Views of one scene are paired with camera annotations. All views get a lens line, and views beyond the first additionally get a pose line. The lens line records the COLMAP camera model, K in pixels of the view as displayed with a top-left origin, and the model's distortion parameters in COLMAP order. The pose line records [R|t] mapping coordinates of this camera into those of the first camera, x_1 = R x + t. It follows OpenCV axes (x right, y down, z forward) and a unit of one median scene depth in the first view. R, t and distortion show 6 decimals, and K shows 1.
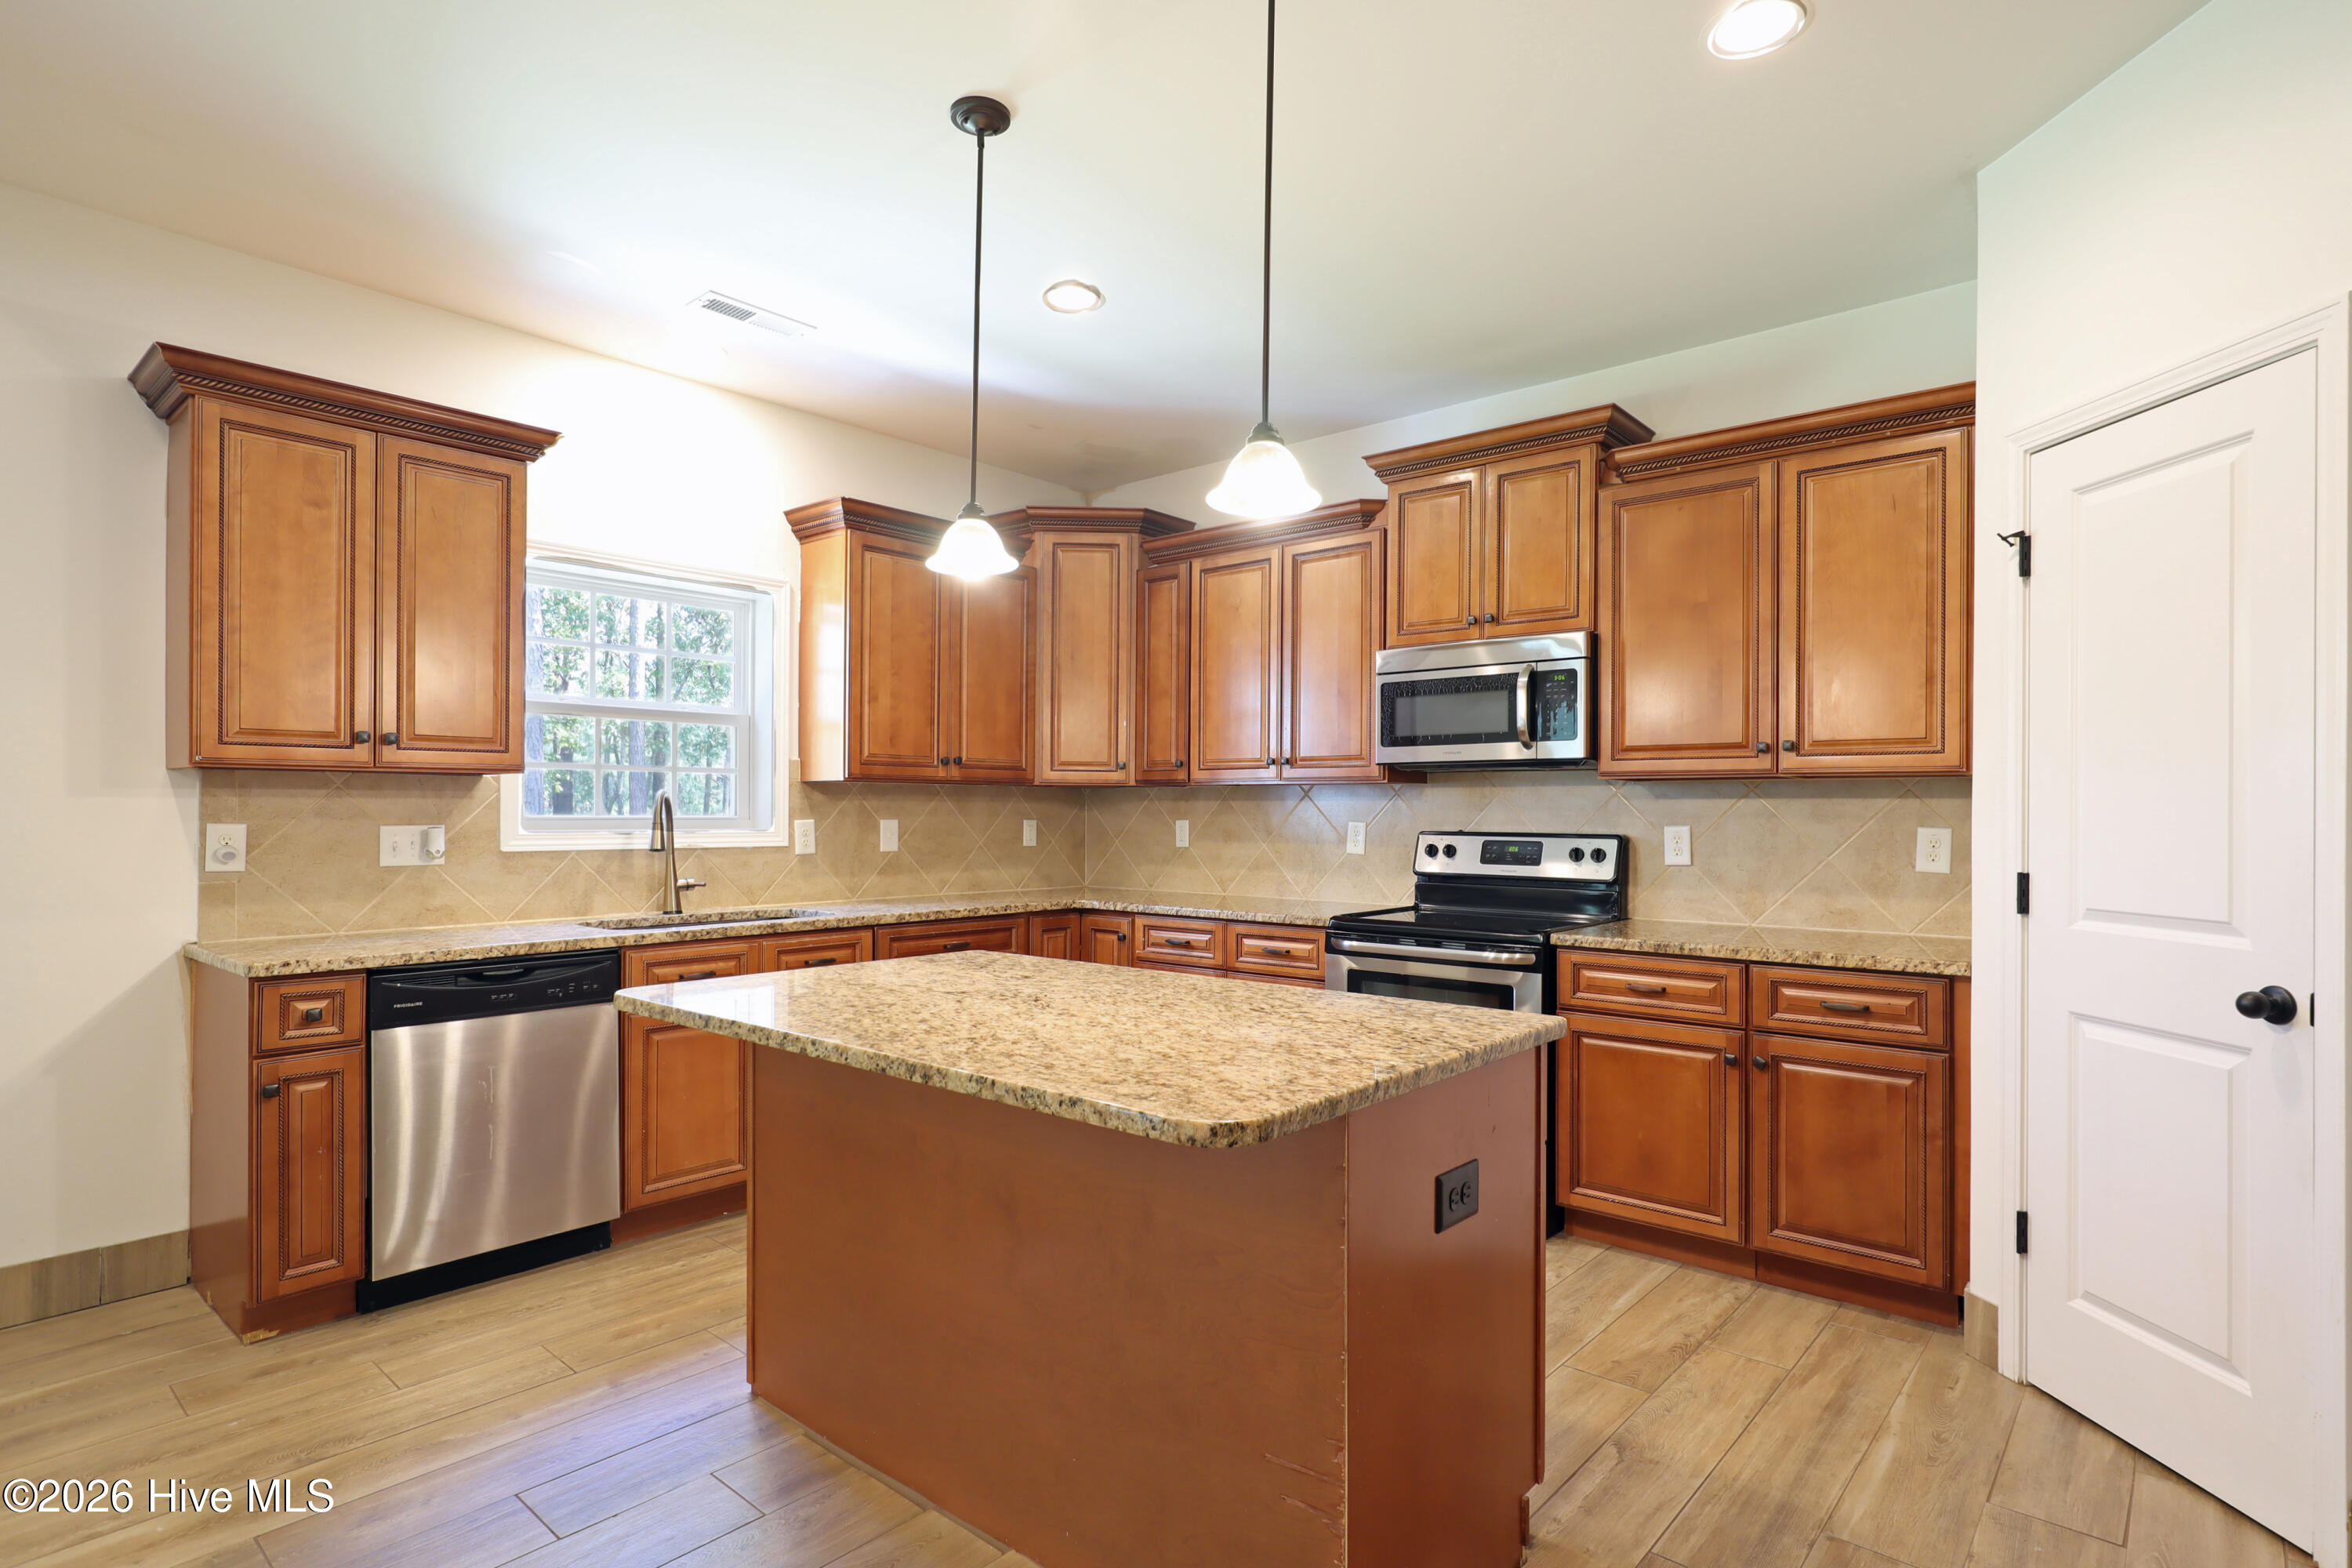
lens RADIAL K [[1193.5, 0, 1195.1], [0, 1193.5, 802.4], [0, 0, 1]] dist [-0.019438, 0.015172]
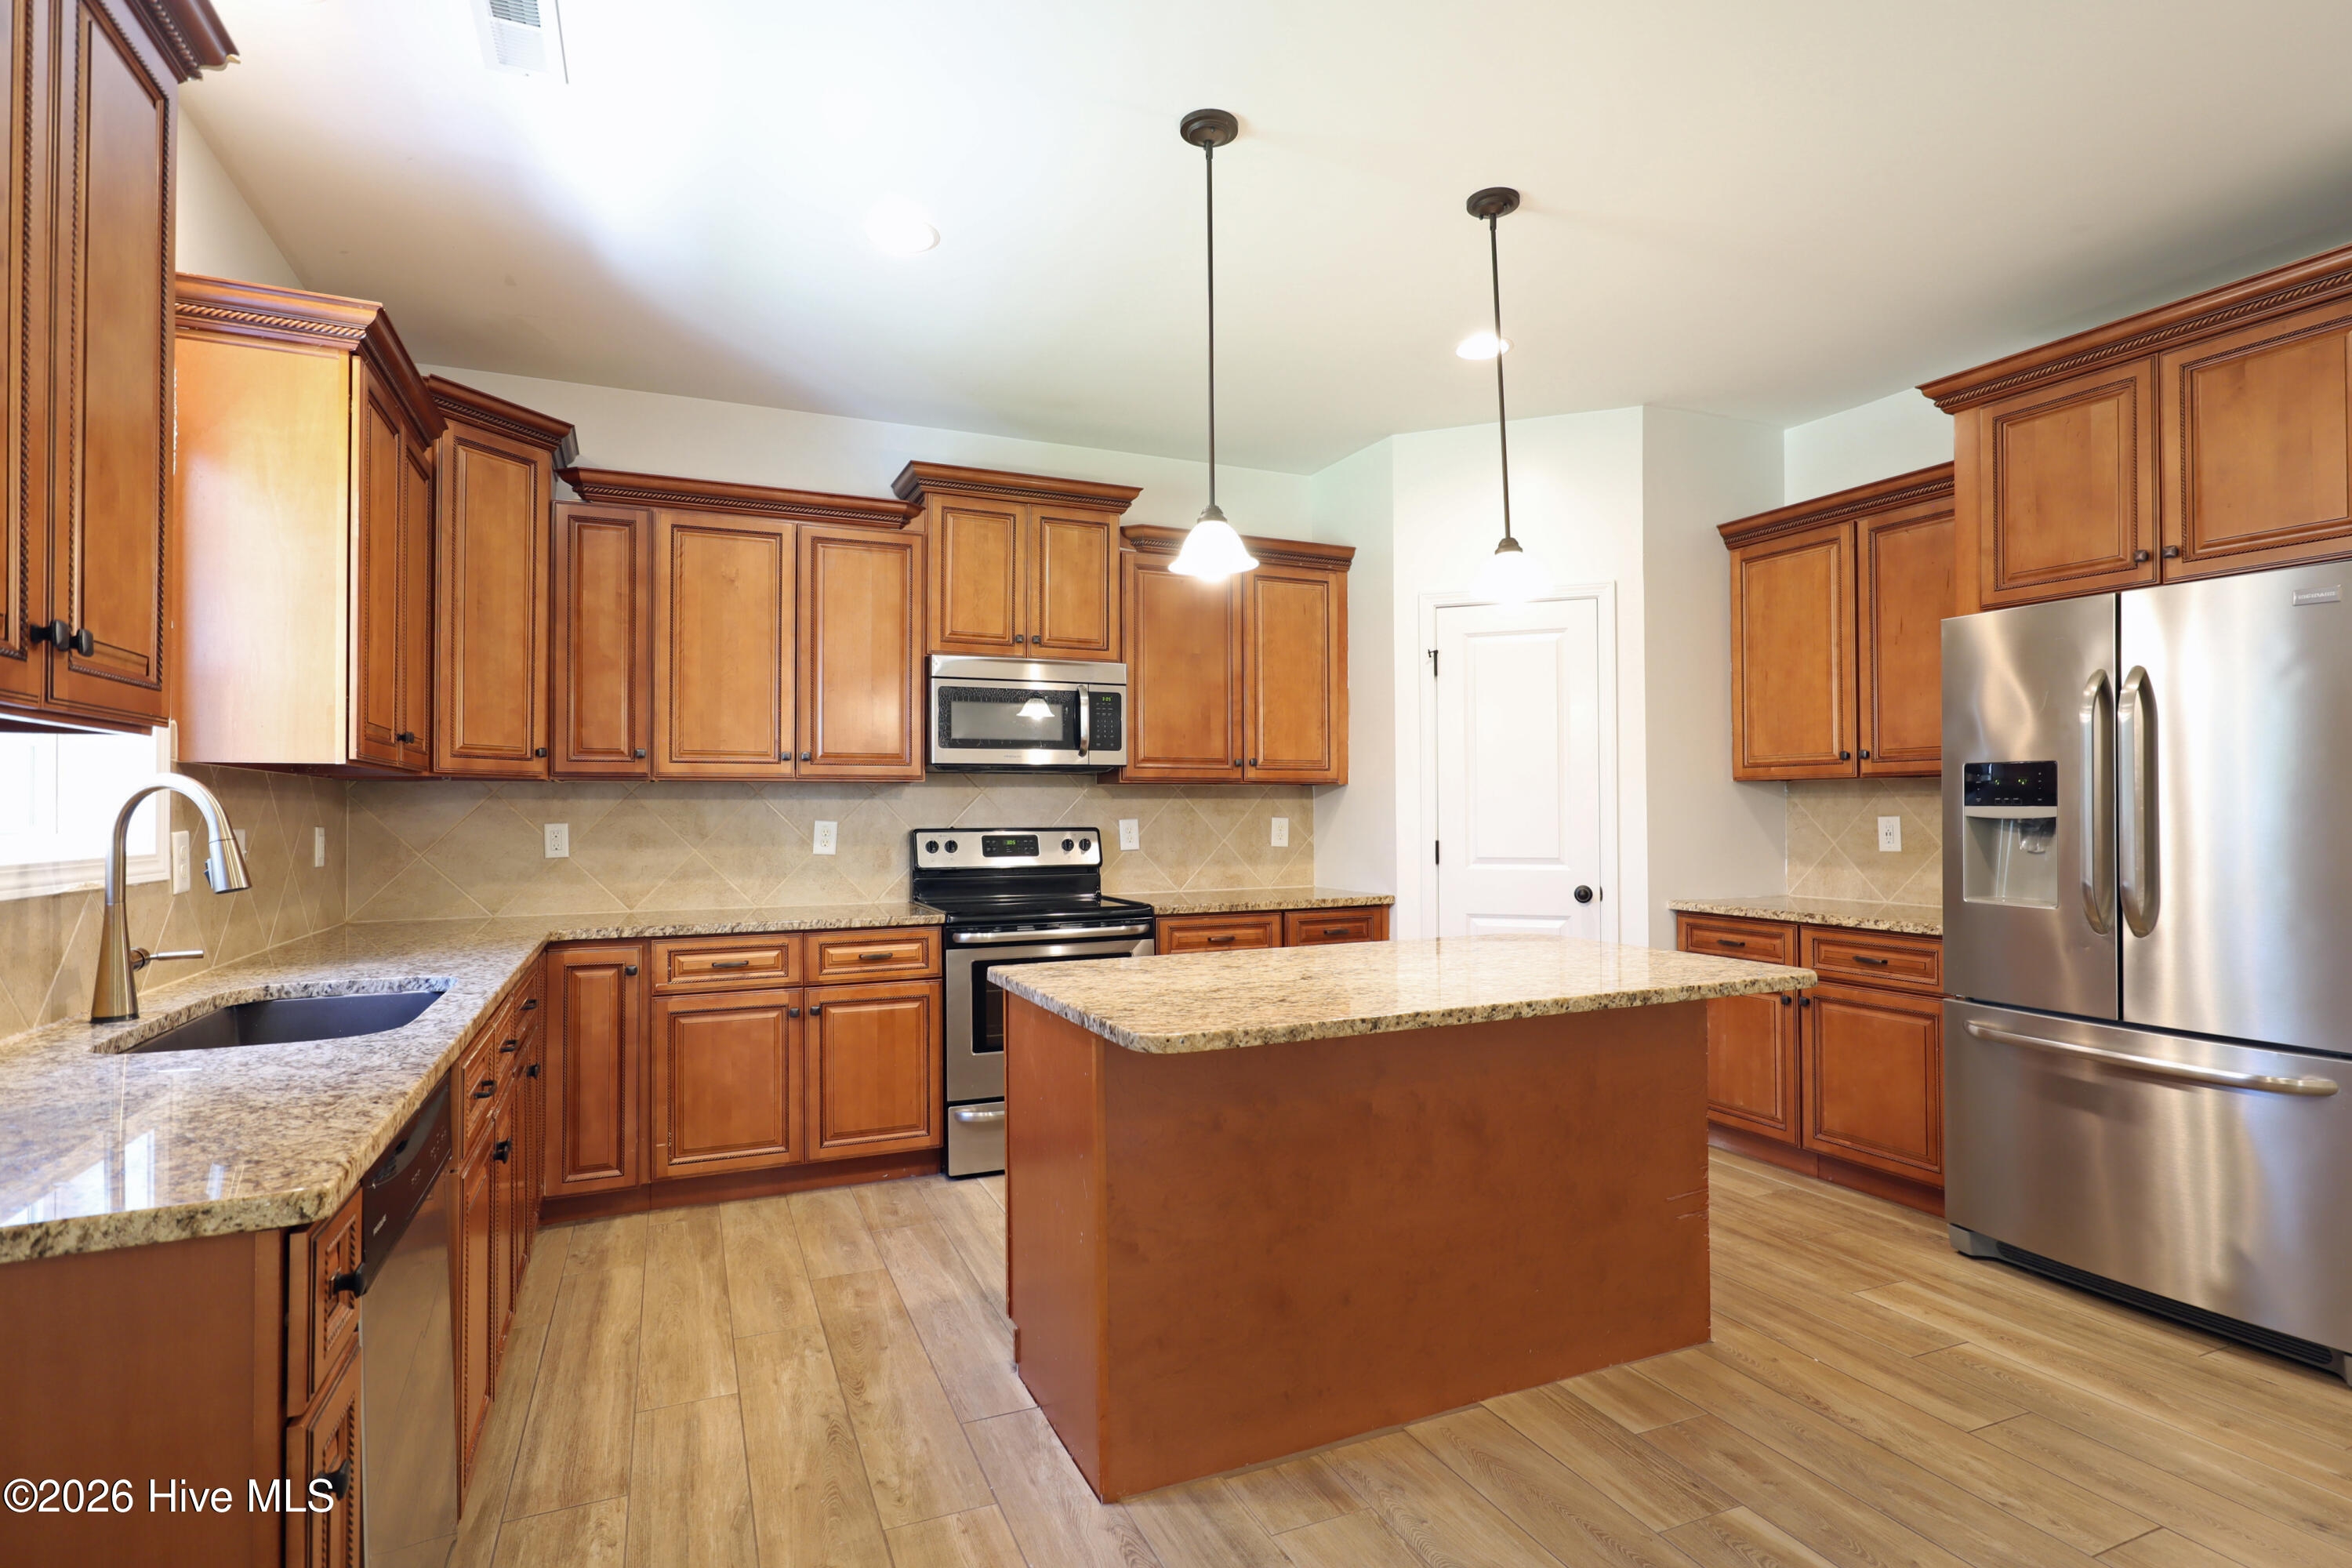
lens RADIAL K [[1193.5, 0, 1190.0], [0, 1193.5, 788.0], [0, 0, 1]] dist [-0.019438, 0.015172]
pose [[0.421357, 0.011132, 0.906827, -0.721941], [-0.000289, 0.999926, -0.012141, 0.001232], [-0.906895, 0.004854, 0.421329, 0.381741]]
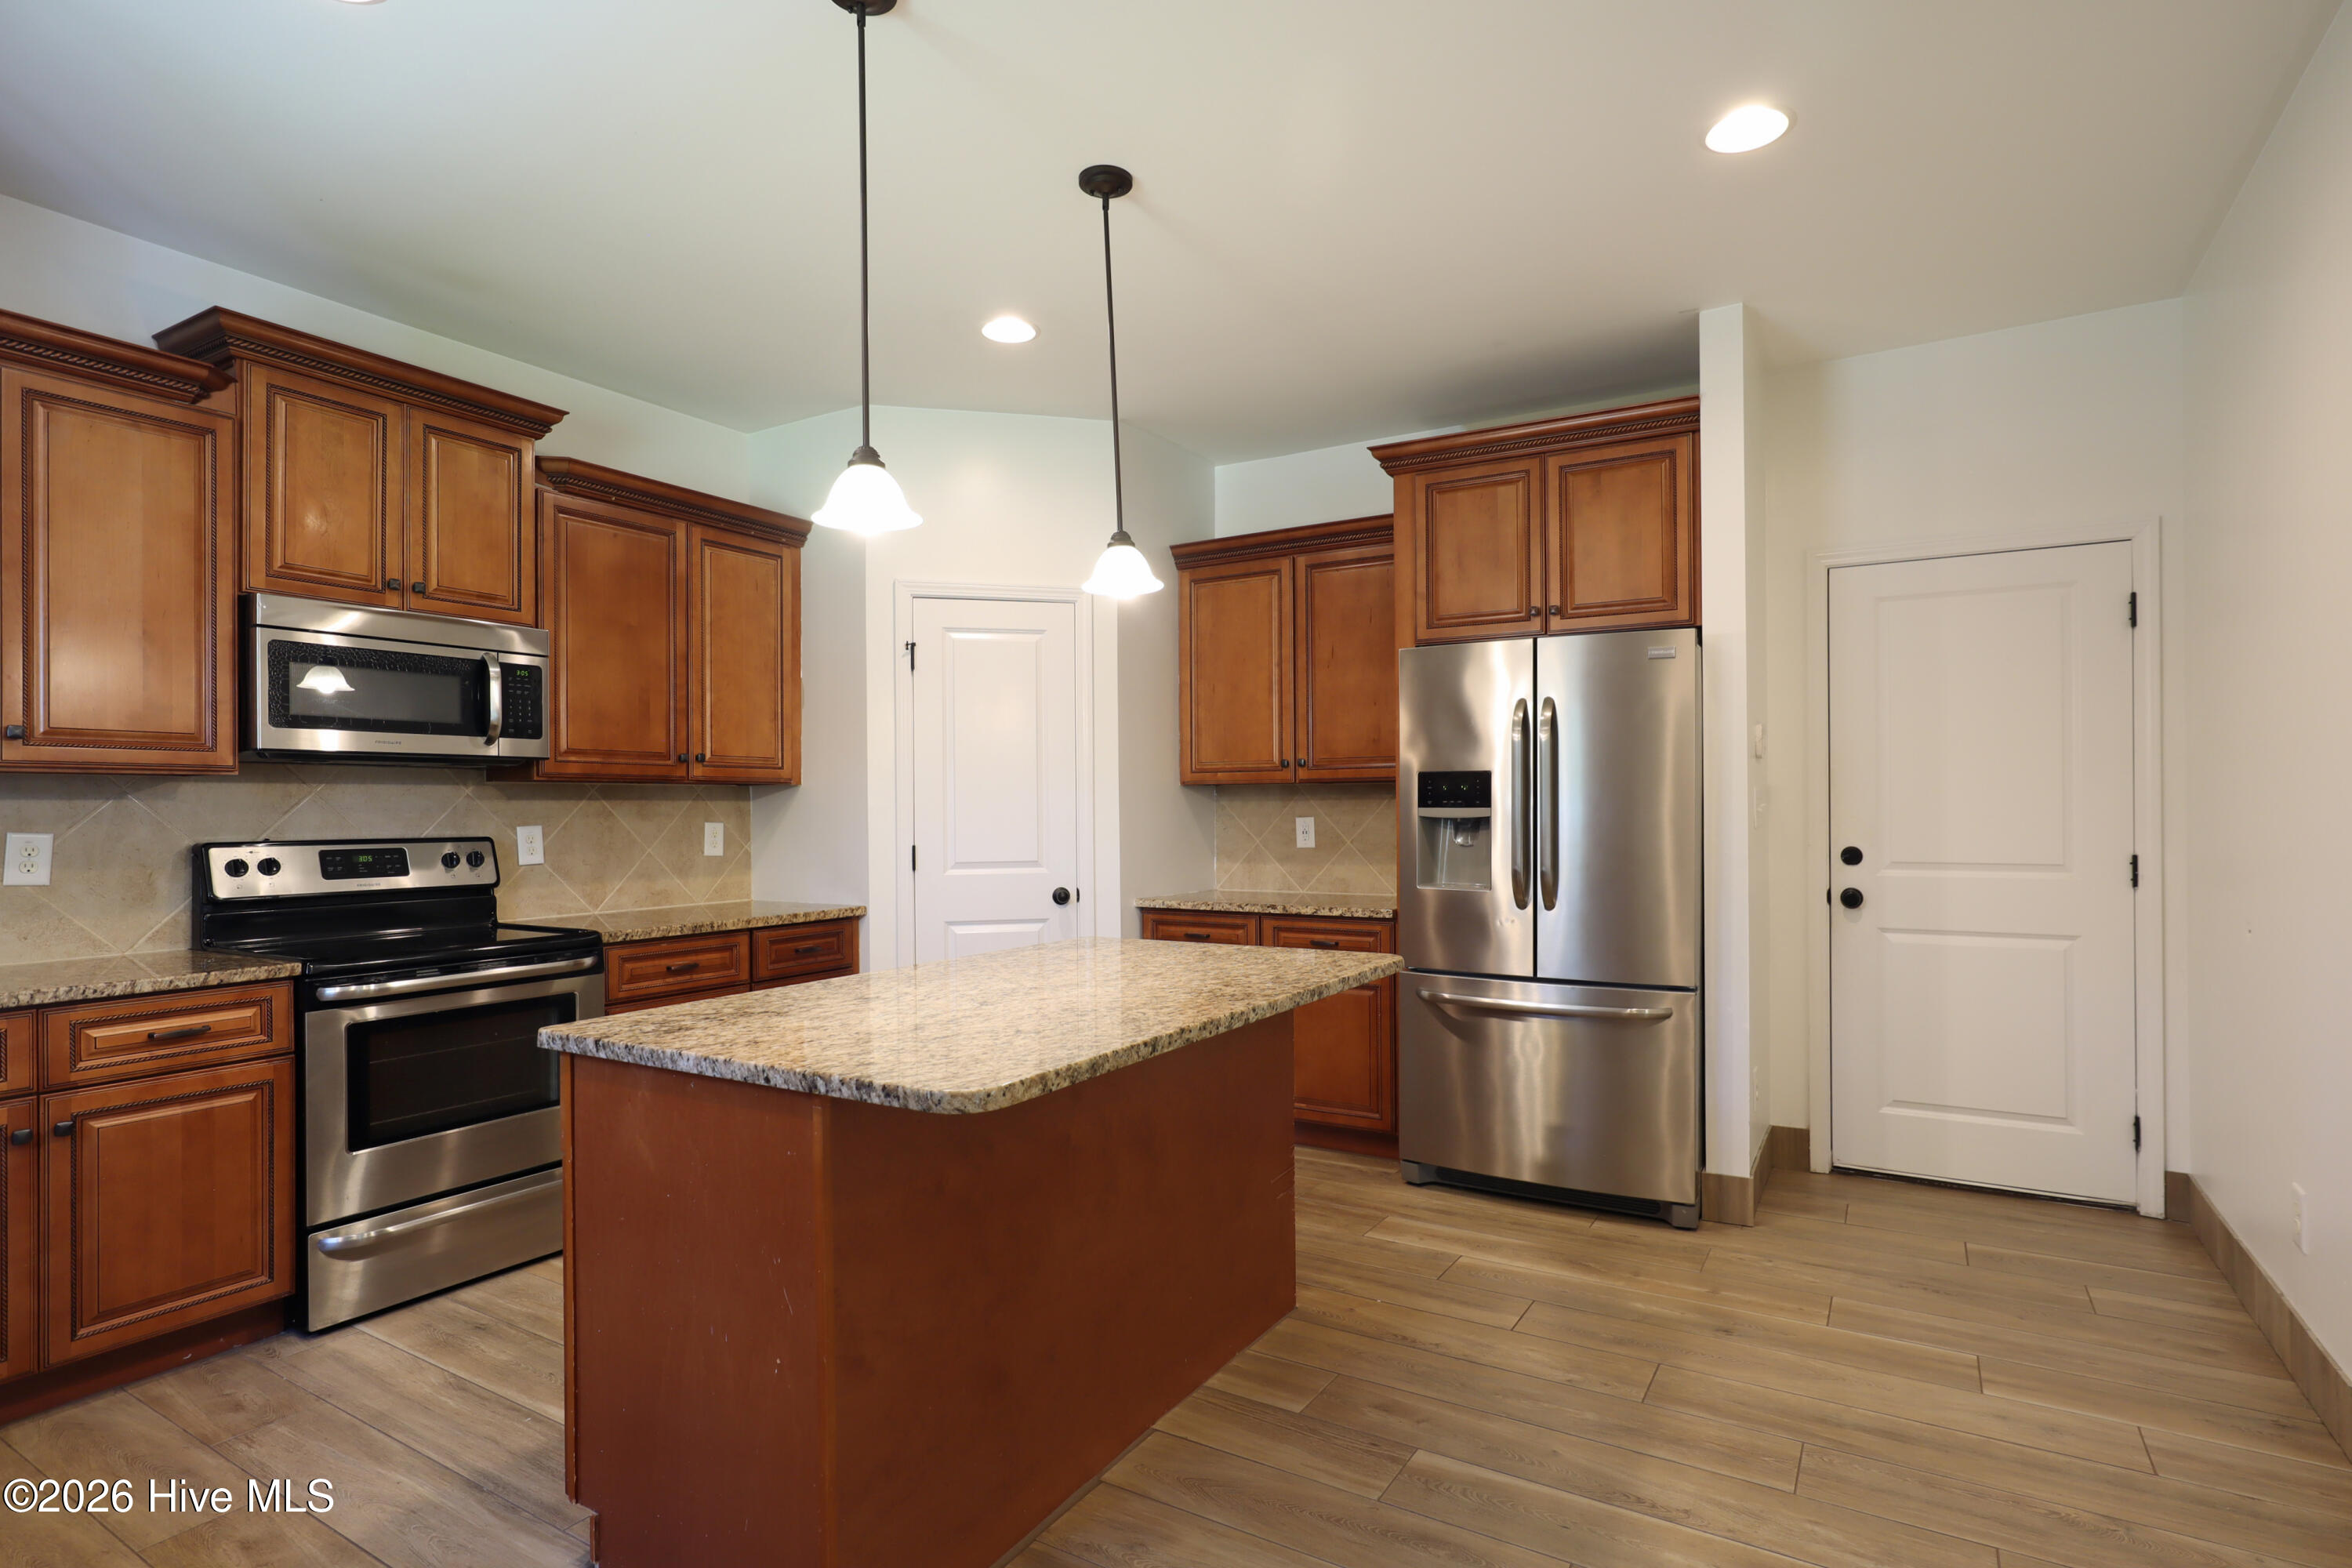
lens RADIAL K [[1193.5, 0, 1197.6], [0, 1193.5, 799.1], [0, 0, 1]] dist [-0.019438, 0.015172]
pose [[-0.174699, 0.006071, 0.984603, -0.685015], [0.000261, 0.999981, -0.006120, 0.002640], [-0.984622, -0.000812, -0.174698, 0.593413]]
